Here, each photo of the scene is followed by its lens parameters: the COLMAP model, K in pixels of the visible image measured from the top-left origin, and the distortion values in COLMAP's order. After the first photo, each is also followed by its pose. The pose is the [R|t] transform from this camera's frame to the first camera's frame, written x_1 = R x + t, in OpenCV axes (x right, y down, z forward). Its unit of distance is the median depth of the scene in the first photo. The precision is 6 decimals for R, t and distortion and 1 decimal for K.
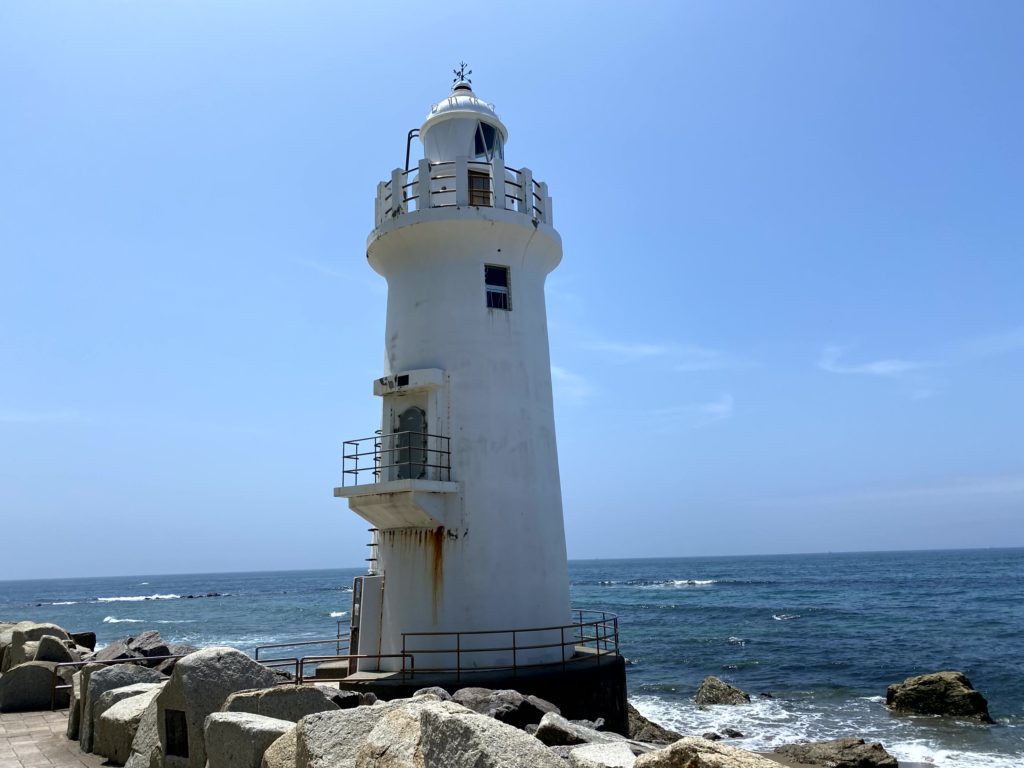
lens RADIAL K [[791.9, 0, 522.9], [0, 791.9, 373.4], [0, 0, 1]] dist [0.055521, -0.088758]
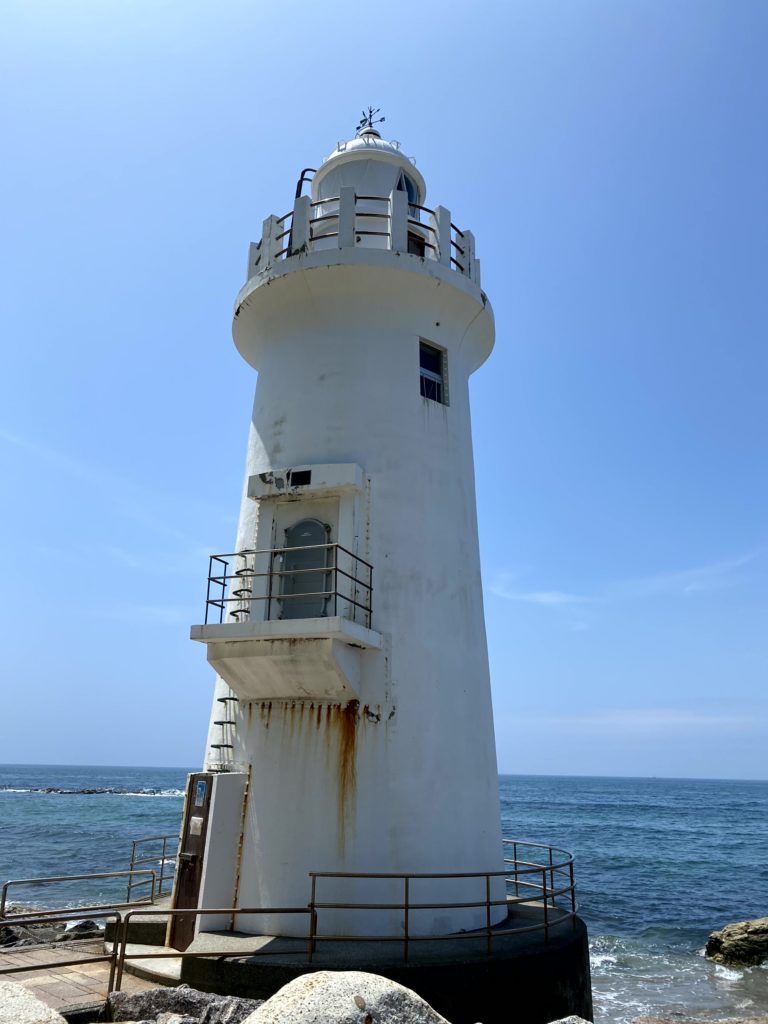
lens RADIAL K [[791.9, 0, 381.0], [0, 791.9, 495.9], [0, 0, 1]] dist [0.055521, -0.088758]
pose [[0.969824, 0.125751, 0.208875, -0.225957], [-0.103690, 0.988119, -0.113444, 0.094401], [-0.220659, 0.088362, 0.971340, 0.330746]]
